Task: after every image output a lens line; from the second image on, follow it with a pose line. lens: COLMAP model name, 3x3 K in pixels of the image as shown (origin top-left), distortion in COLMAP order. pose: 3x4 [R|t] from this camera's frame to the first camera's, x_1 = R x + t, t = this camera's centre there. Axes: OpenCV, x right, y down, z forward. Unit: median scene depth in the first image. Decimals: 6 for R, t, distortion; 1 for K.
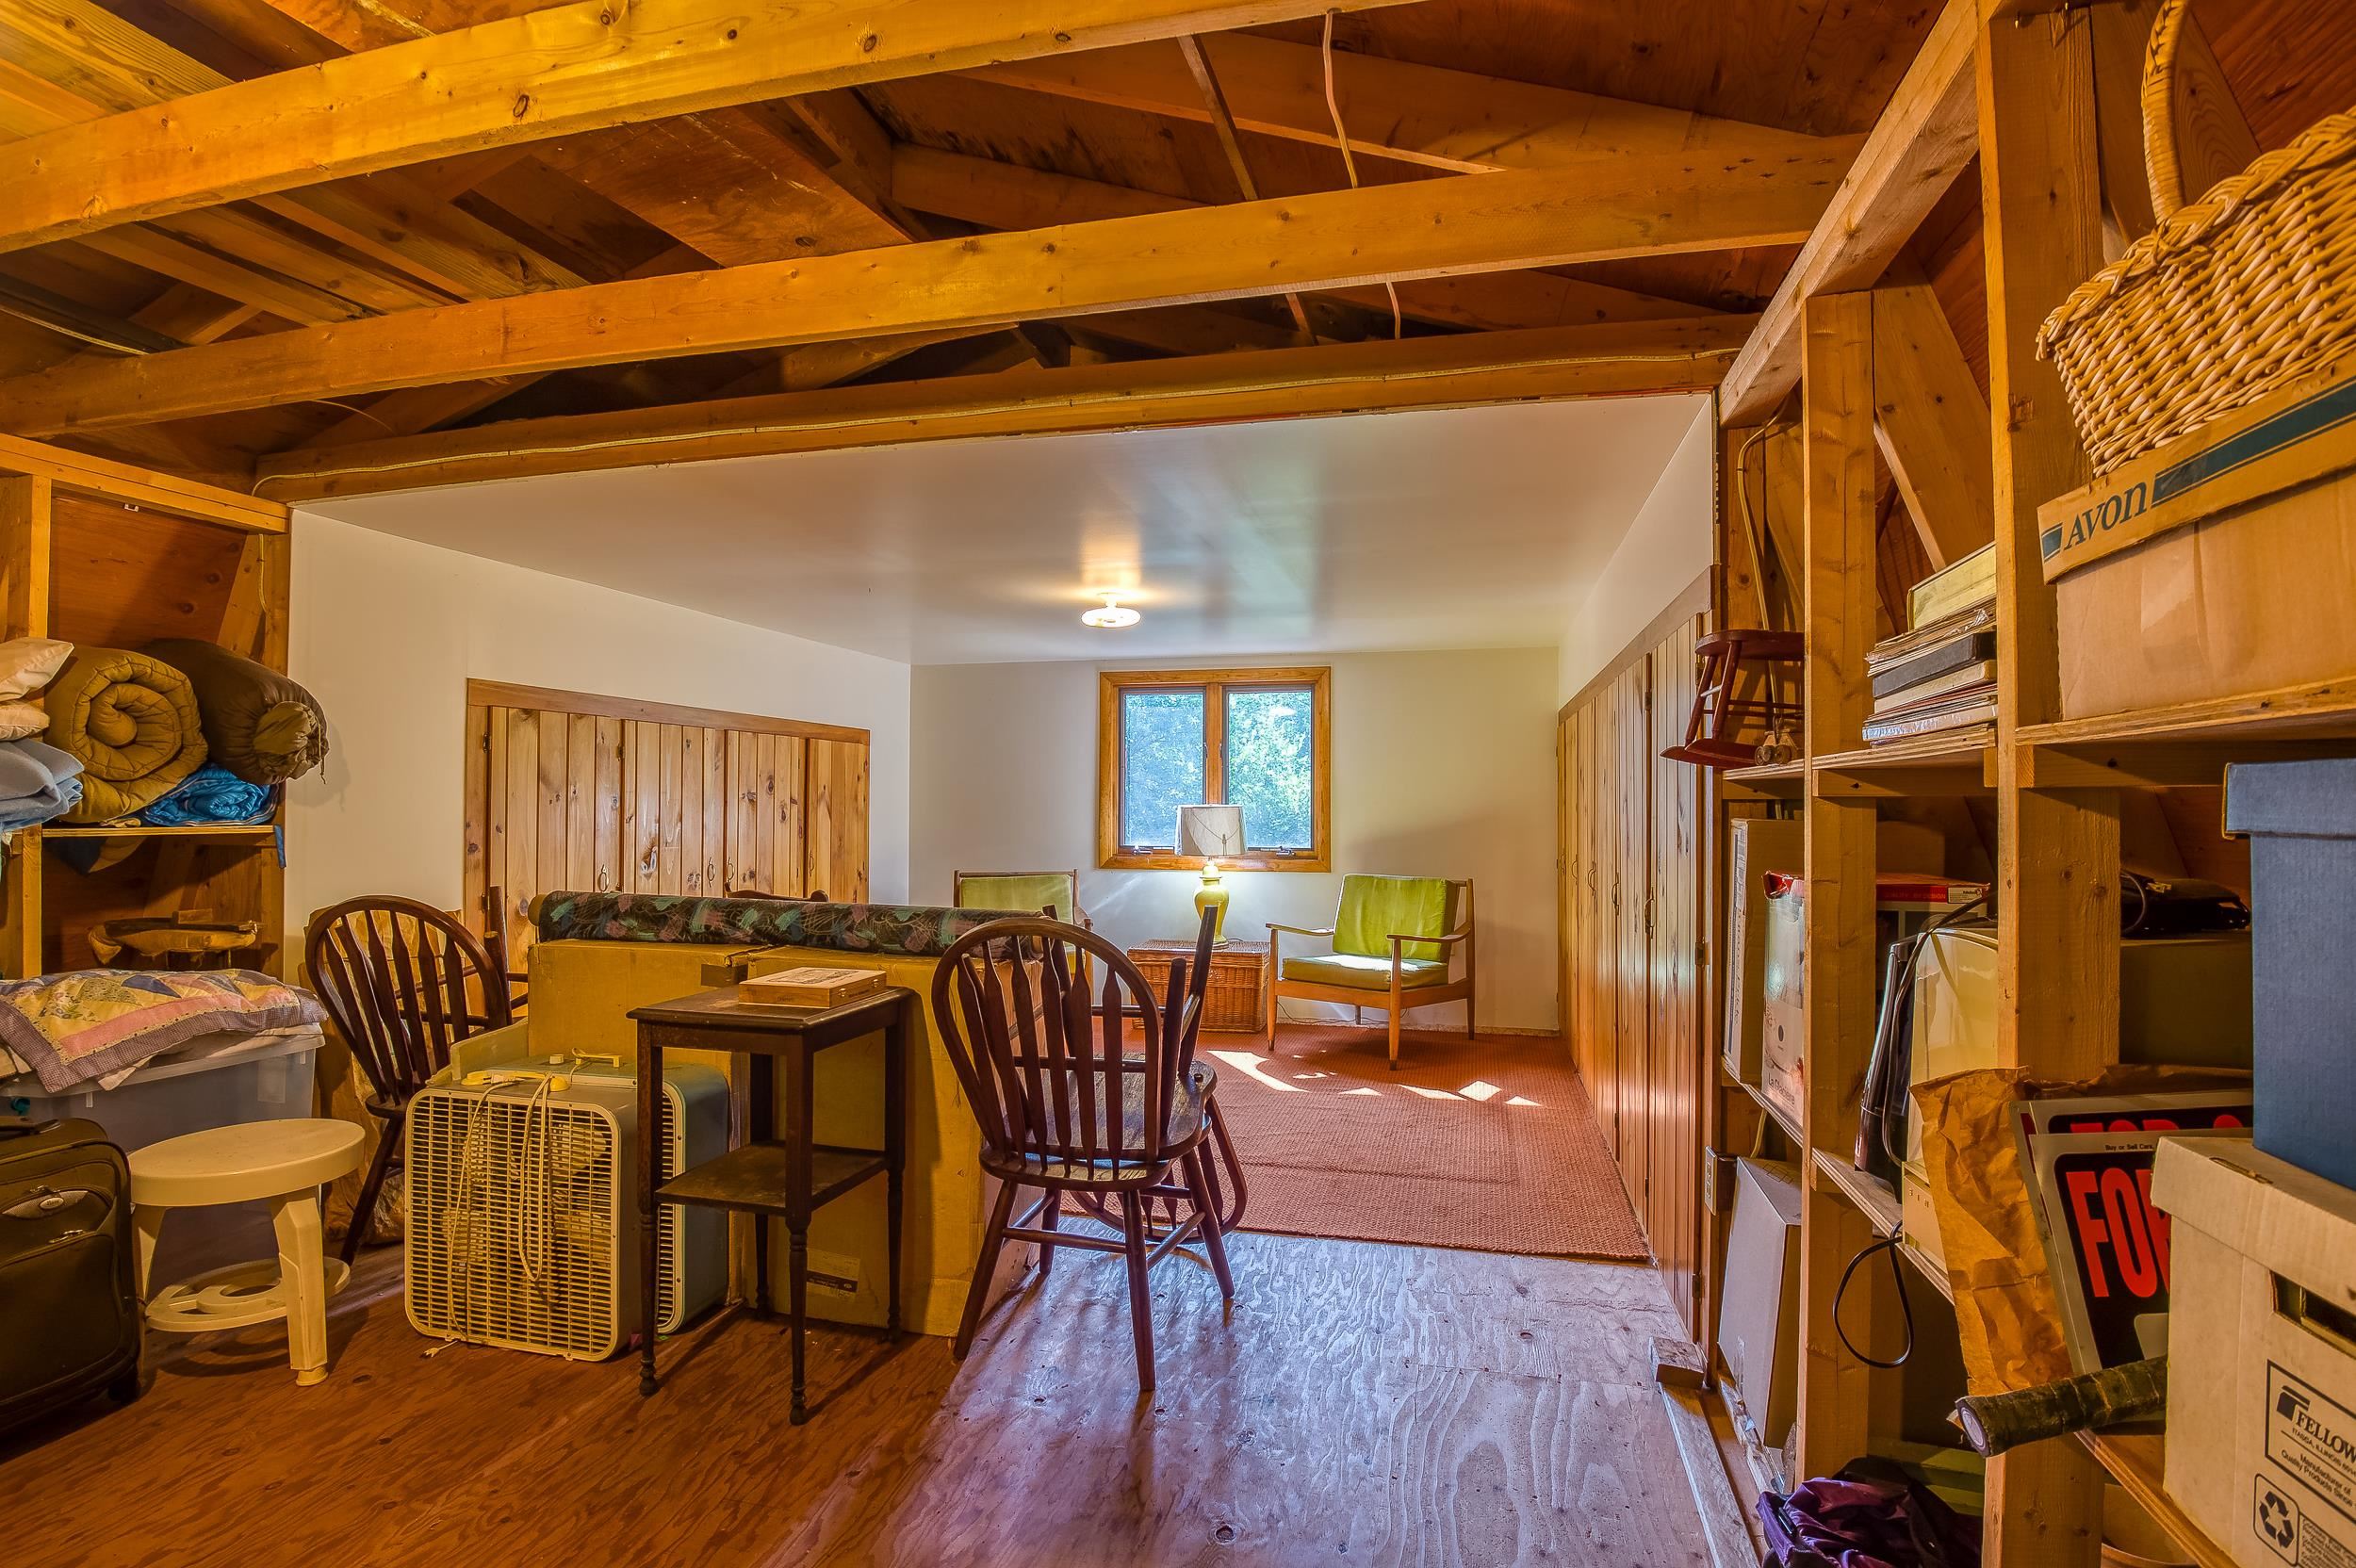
lens RADIAL K [[1131.8, 0, 1180.6], [0, 1131.8, 790.8], [0, 0, 1]] dist [-0.029807, -0.008143]
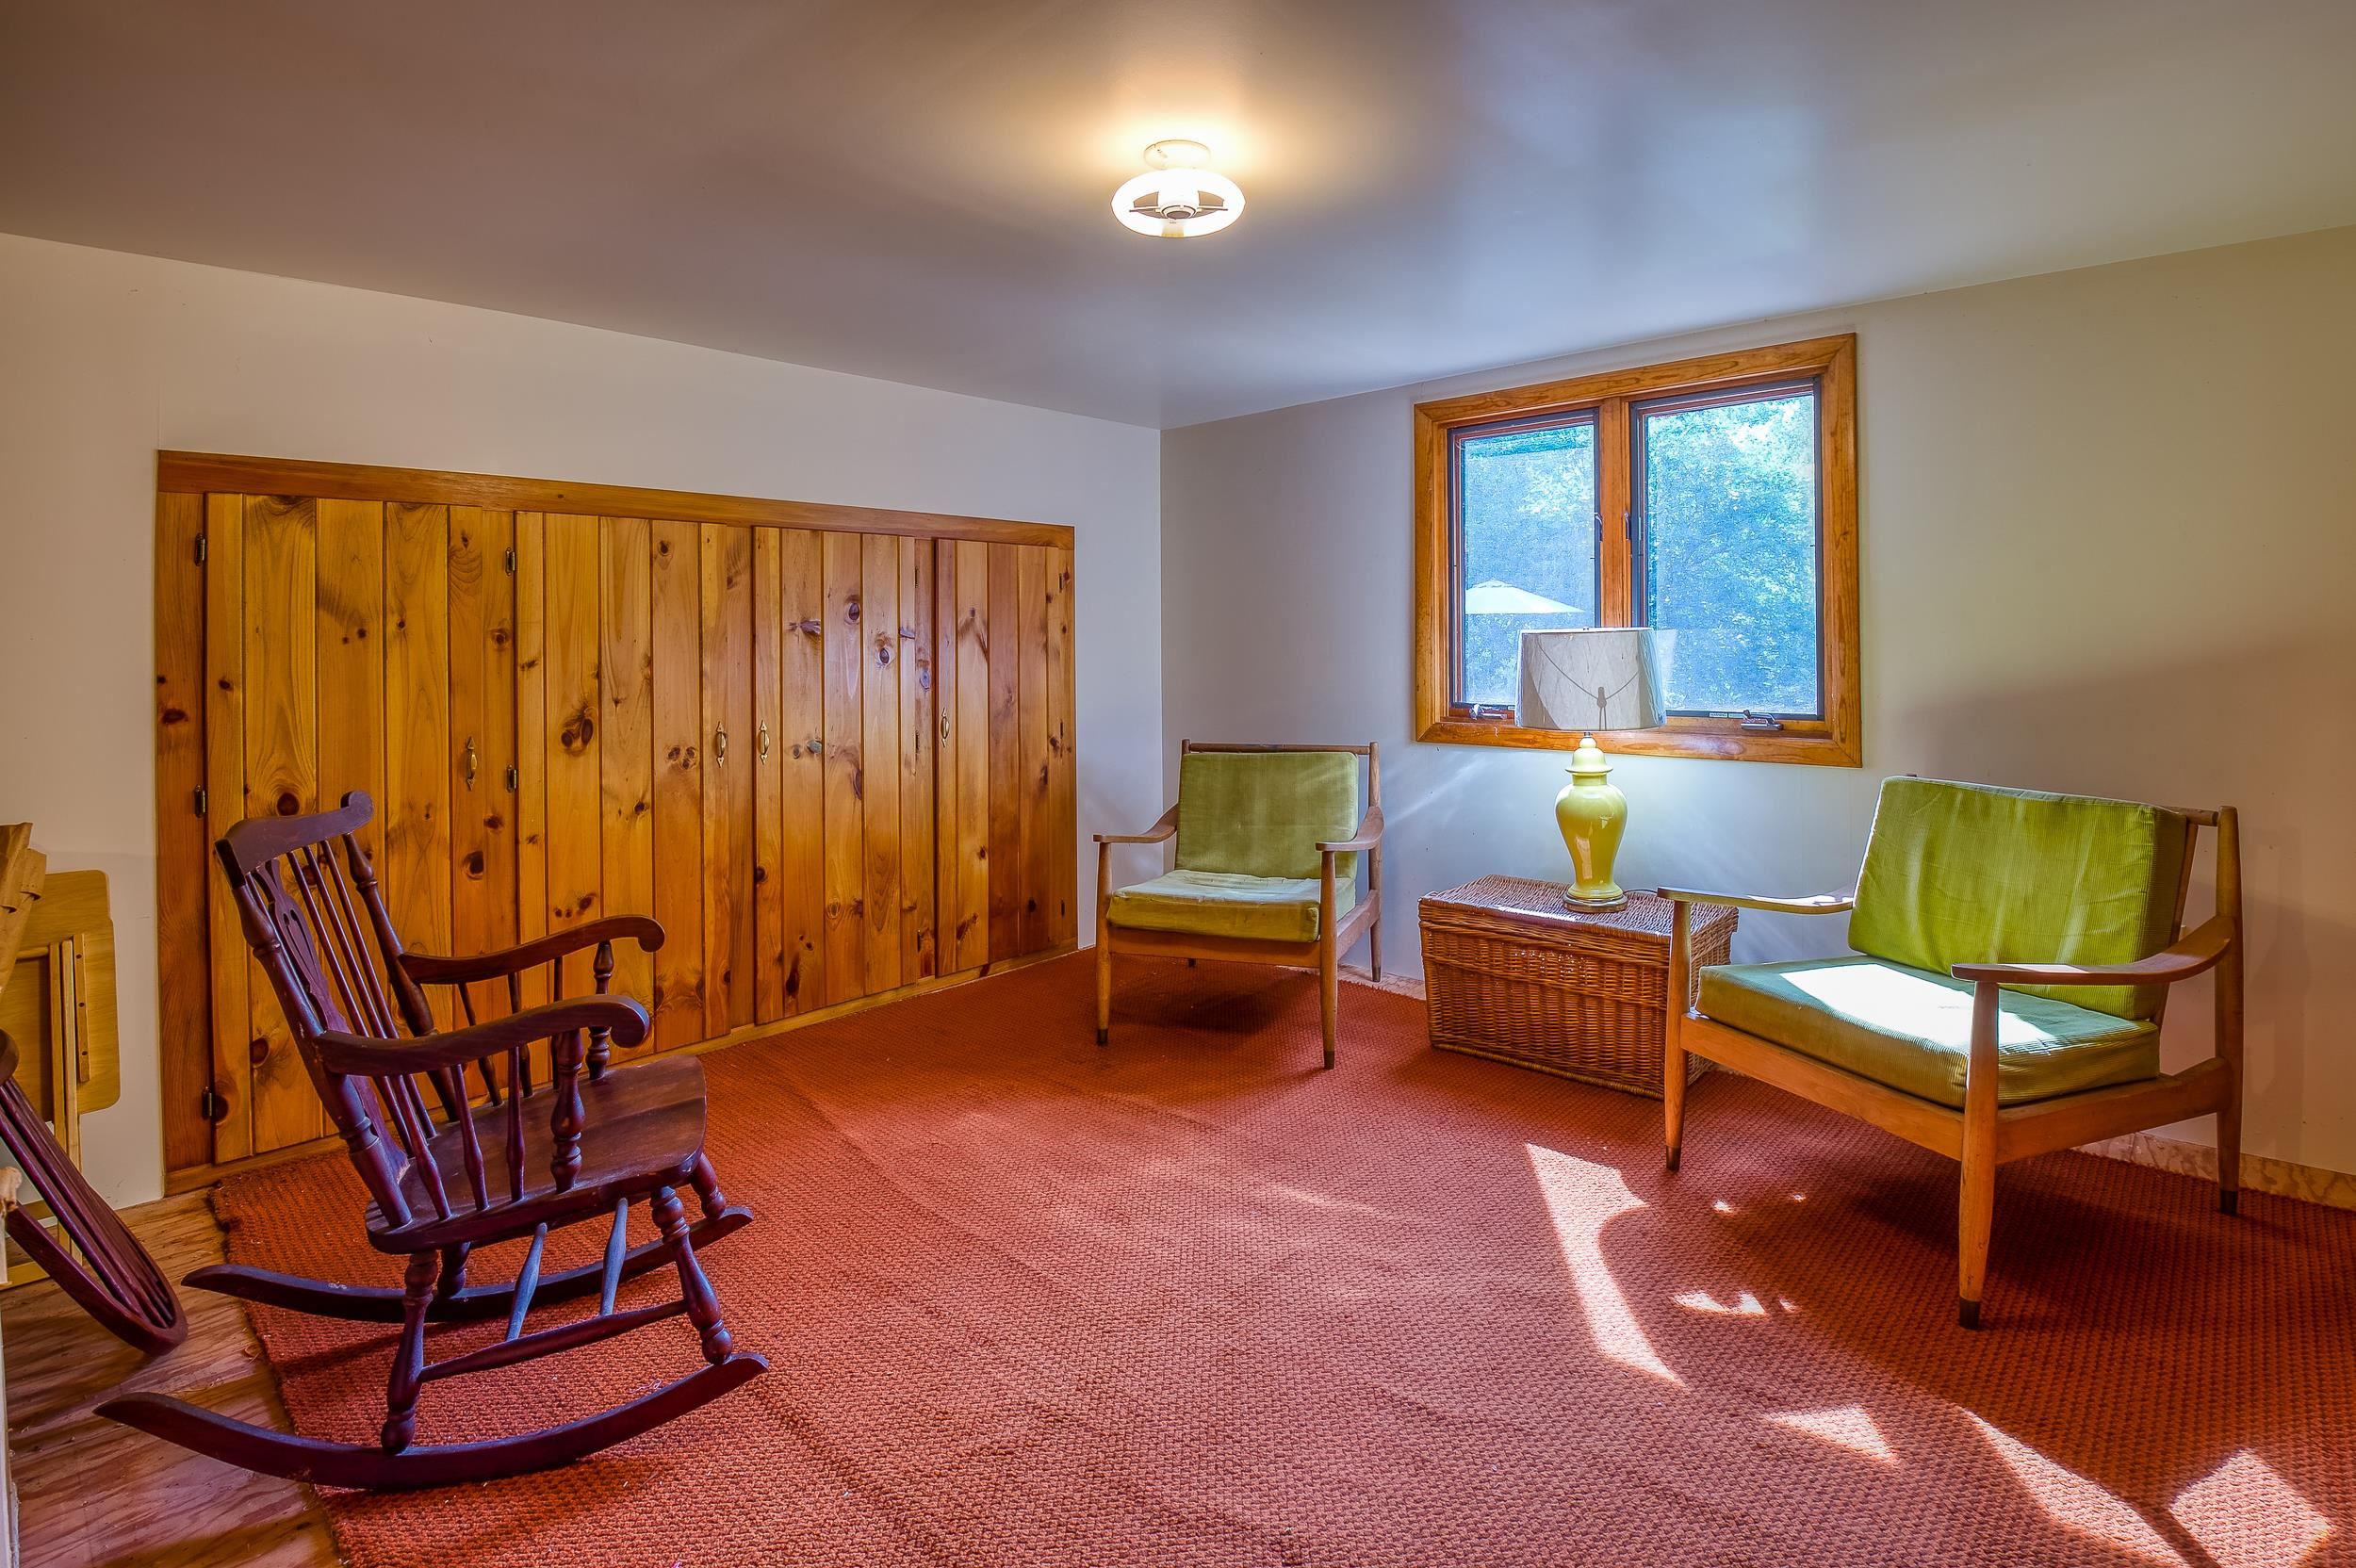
lens RADIAL K [[1131.8, 0, 1205.0], [0, 1131.8, 640.6], [0, 0, 1]] dist [-0.029807, -0.008143]
pose [[0.877230, -0.013040, -0.479893, 0.120474], [0.019935, 0.999758, 0.009273, 0.009680], [0.479656, -0.017701, 0.877278, 0.471762]]
